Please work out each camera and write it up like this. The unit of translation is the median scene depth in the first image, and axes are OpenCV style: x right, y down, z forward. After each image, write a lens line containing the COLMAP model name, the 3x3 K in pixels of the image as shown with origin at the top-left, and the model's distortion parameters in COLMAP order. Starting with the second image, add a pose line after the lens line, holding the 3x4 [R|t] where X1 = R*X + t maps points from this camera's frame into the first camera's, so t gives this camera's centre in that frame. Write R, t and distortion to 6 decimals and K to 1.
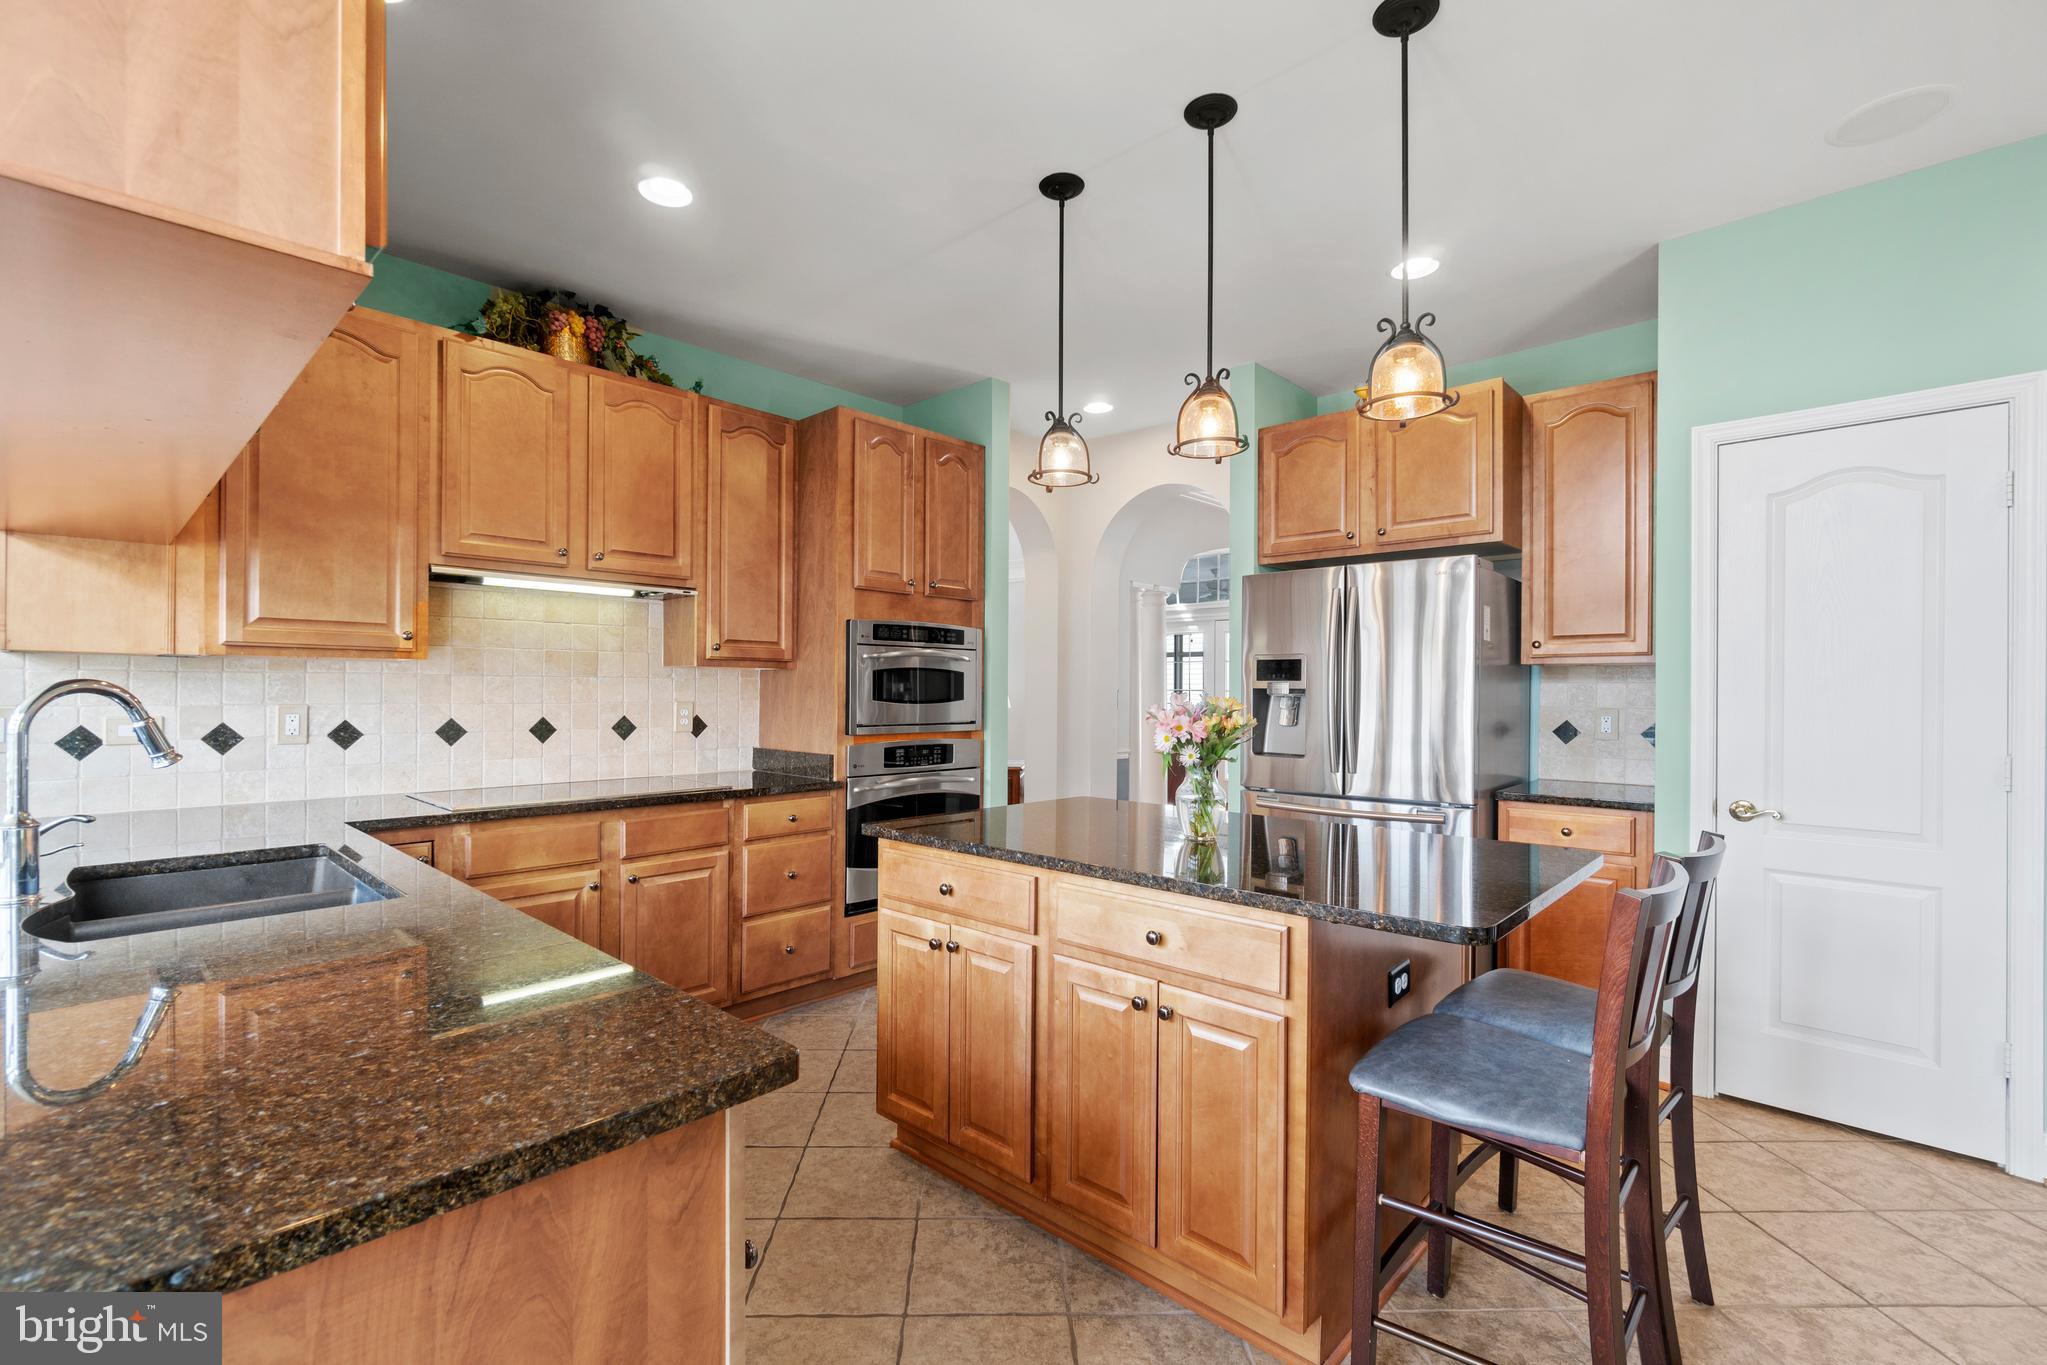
lens RADIAL K [[920.0, 0, 973.9], [0, 920.0, 677.8], [0, 0, 1]] dist [-0.046787, 0.018928]
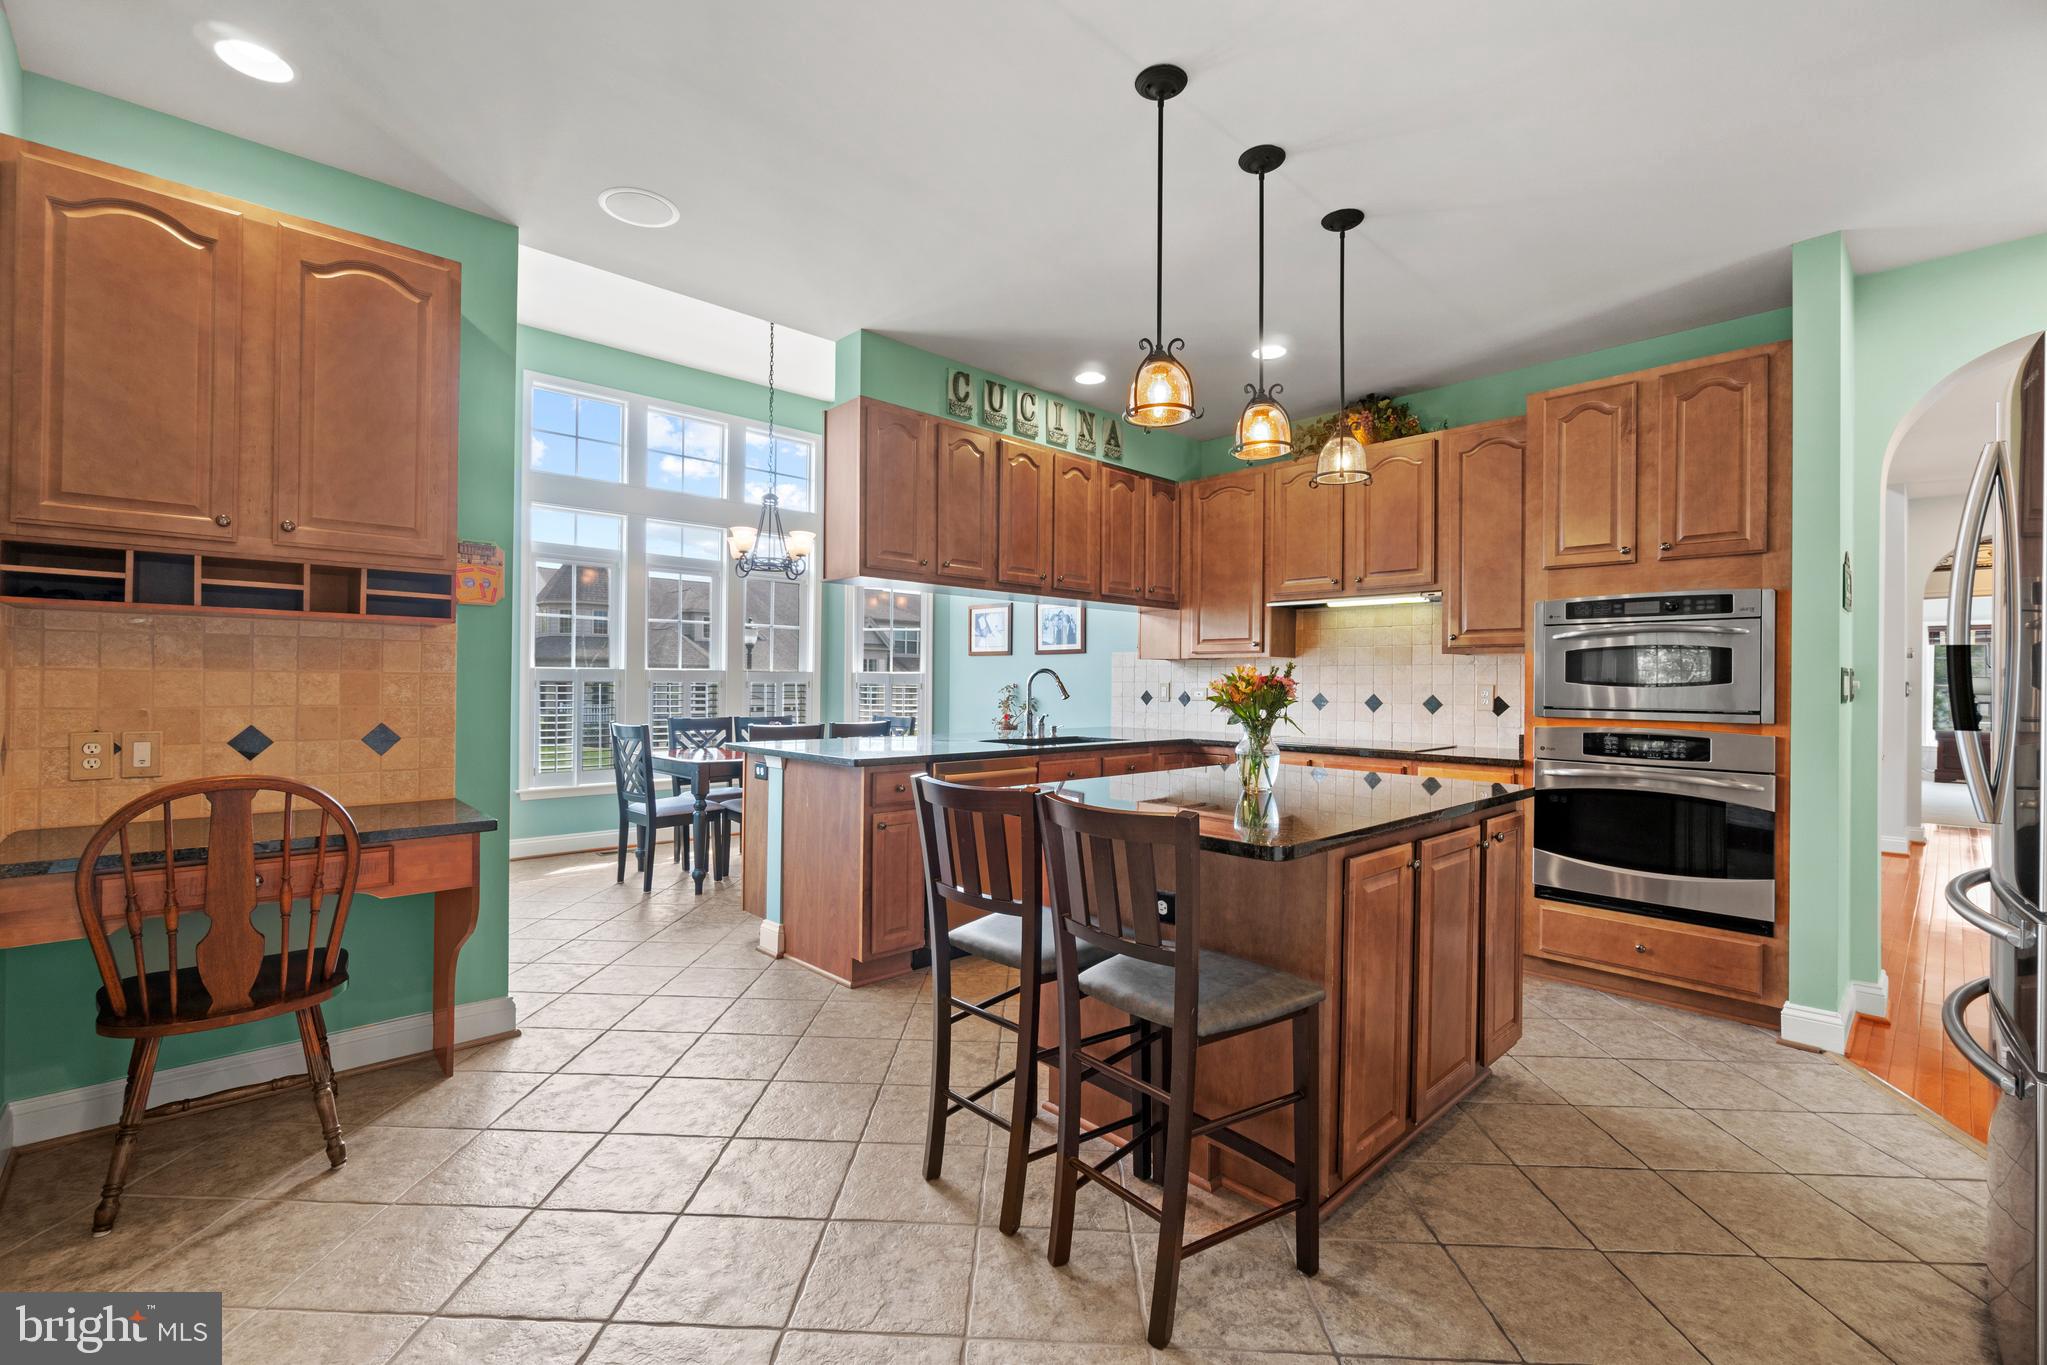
lens RADIAL K [[905.0, 0, 996.5], [0, 905.0, 655.5], [0, 0, 1]] dist [-0.055135, 0.017187]
pose [[-0.111408, -0.030149, -0.993317, 0.926906], [0.011236, 0.999438, -0.031595, 0.019388], [0.993711, -0.014681, -0.111007, 0.534343]]
